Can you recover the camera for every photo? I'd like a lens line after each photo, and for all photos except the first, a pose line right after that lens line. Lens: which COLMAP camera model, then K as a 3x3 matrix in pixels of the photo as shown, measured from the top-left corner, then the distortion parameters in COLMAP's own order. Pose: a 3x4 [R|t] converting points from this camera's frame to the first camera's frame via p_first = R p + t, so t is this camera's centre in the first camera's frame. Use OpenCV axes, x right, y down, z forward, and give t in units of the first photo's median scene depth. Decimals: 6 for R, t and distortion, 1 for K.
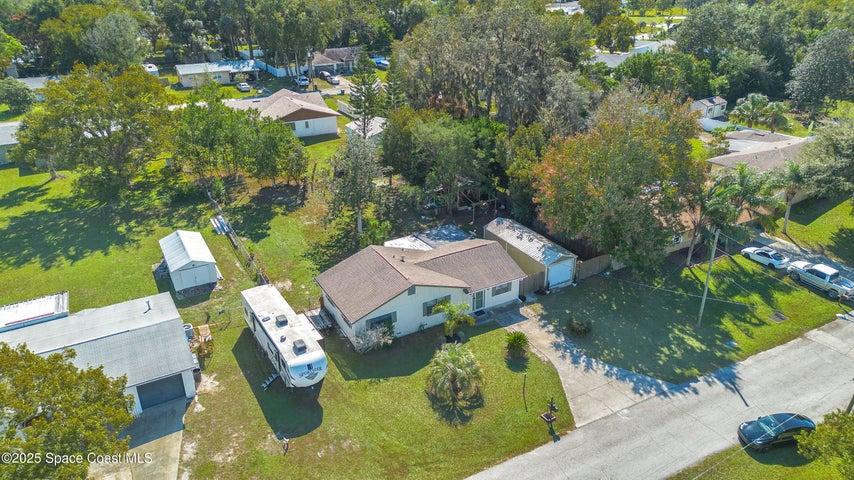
lens RADIAL K [[621.0, 0, 427.0], [0, 621.0, 240.0], [0, 0, 1]] dist [0.036512, -0.000194]
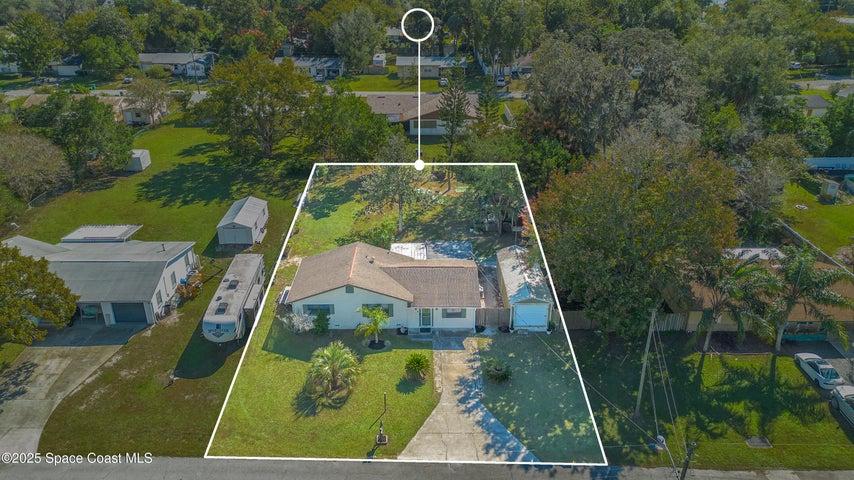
lens RADIAL K [[621.0, 0, 427.0], [0, 621.0, 240.0], [0, 0, 1]] dist [0.036512, -0.000194]
pose [[0.867568, 0.217252, -0.447355, 0.506602], [-0.212188, 0.975253, 0.062116, -0.089309], [0.449779, 0.041033, 0.892197, 0.087730]]
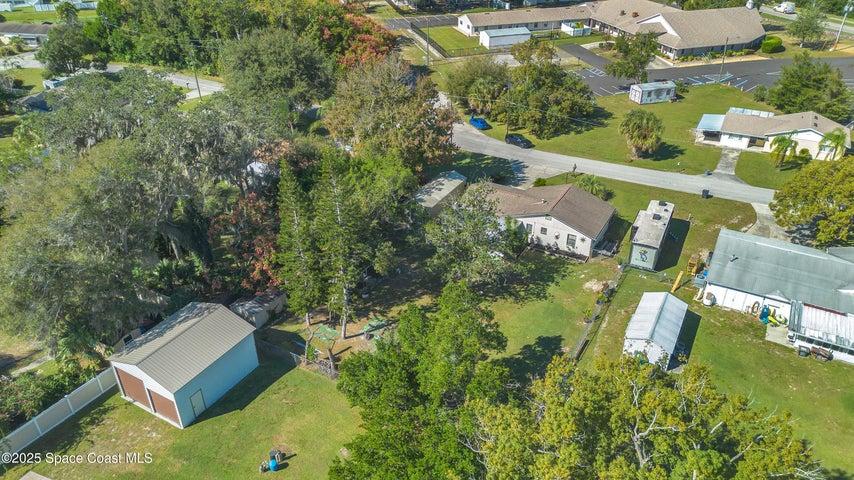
lens RADIAL K [[621.0, 0, 427.0], [0, 621.0, 240.0], [0, 0, 1]] dist [0.036512, -0.000194]
pose [[-0.527144, -0.428976, 0.733552, -0.906706], [0.361922, 0.667687, 0.650543, -0.859825], [-0.768850, 0.608419, -0.196712, 1.489144]]
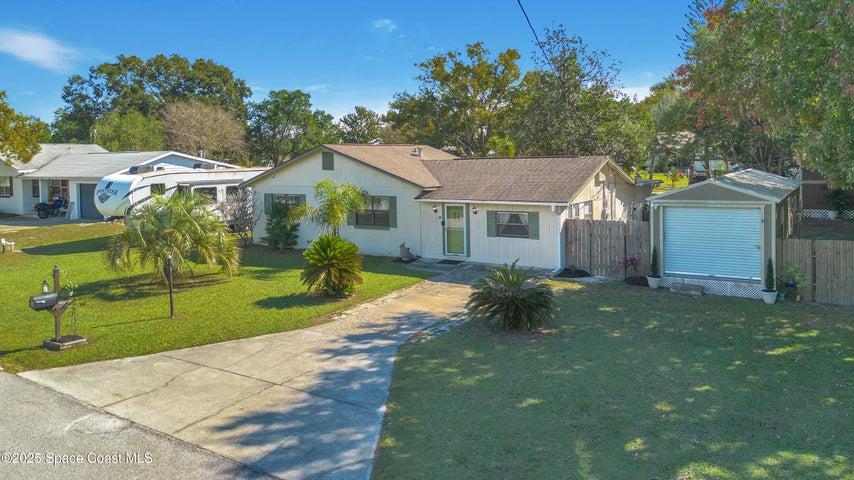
lens RADIAL K [[621.0, 0, 427.0], [0, 621.0, 240.0], [0, 0, 1]] dist [0.036512, -0.000194]
pose [[0.435774, 0.099546, -0.894534, 0.478125], [-0.363073, 0.928857, -0.073507, 0.141071], [0.823577, 0.356814, 0.440914, 0.775176]]
